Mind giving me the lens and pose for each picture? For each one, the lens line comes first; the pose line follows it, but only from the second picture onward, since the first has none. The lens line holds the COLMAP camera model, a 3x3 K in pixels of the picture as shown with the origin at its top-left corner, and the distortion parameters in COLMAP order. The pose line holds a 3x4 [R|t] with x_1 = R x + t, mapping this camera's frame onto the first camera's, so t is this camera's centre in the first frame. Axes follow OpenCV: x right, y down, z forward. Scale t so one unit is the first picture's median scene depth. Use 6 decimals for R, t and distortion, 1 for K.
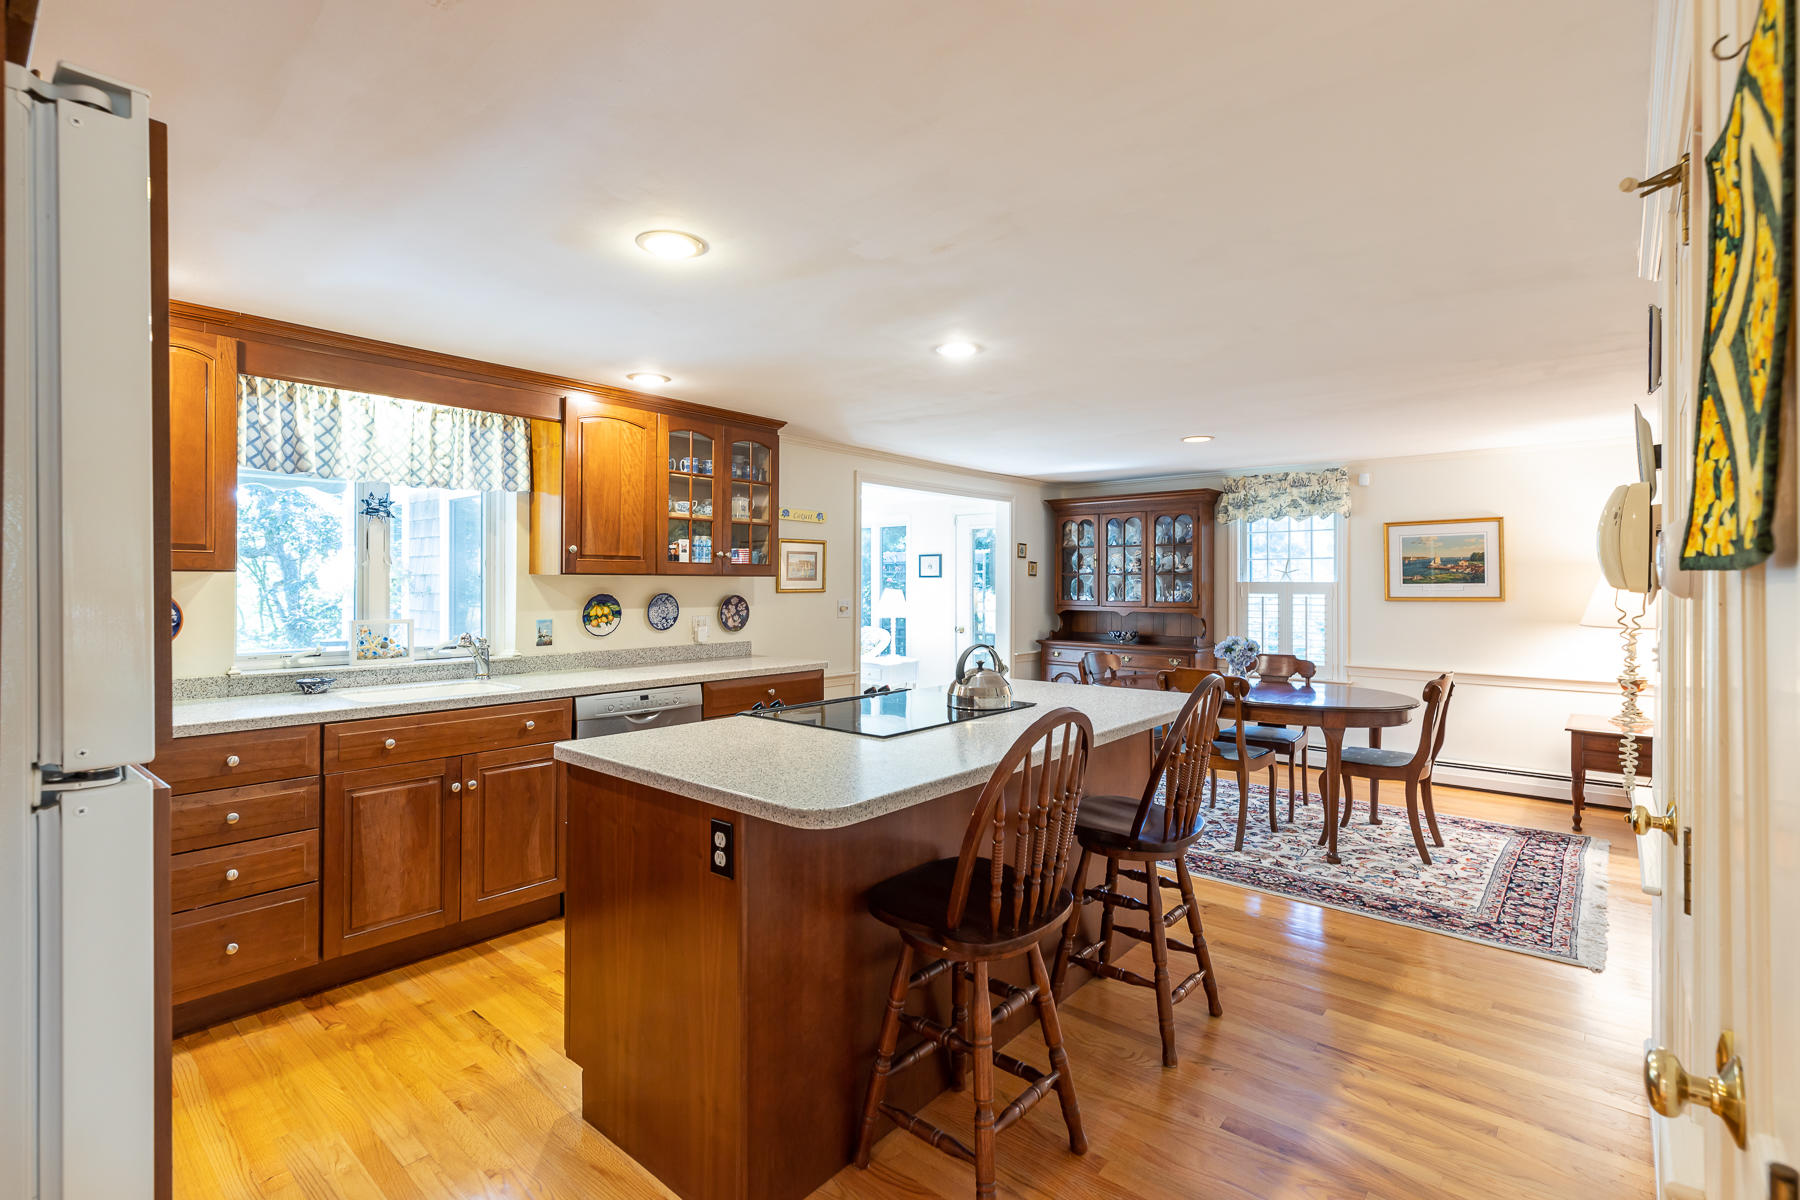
lens RADIAL K [[826.2, 0, 895.8], [0, 826.2, 587.3], [0, 0, 1]] dist [0.008135, -0.000792]
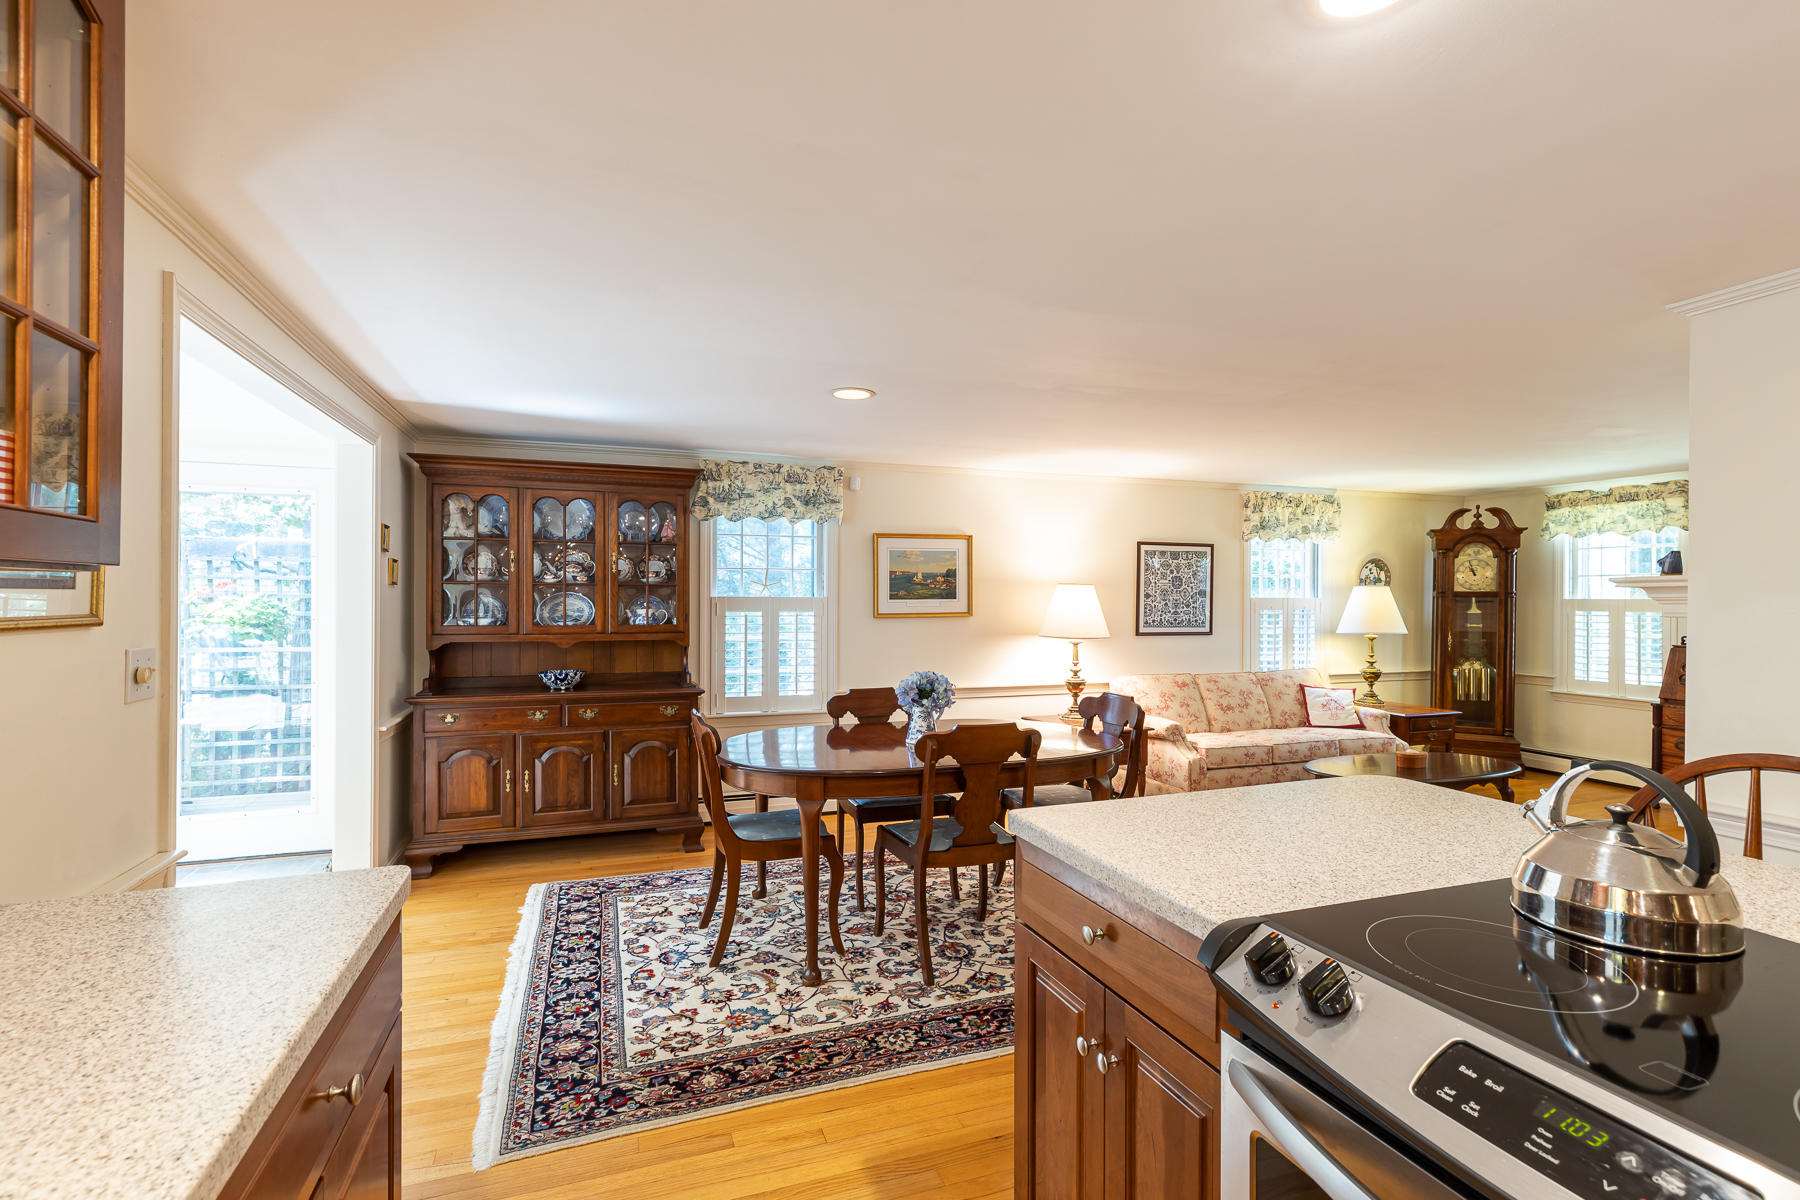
lens RADIAL K [[826.2, 0, 883.3], [0, 826.2, 597.6], [0, 0, 1]] dist [0.008135, -0.000792]
pose [[0.488236, 0.002482, 0.872708, -0.306846], [0.003375, 0.999983, -0.004732, -0.002896], [-0.872705, 0.005256, 0.488219, 0.827291]]
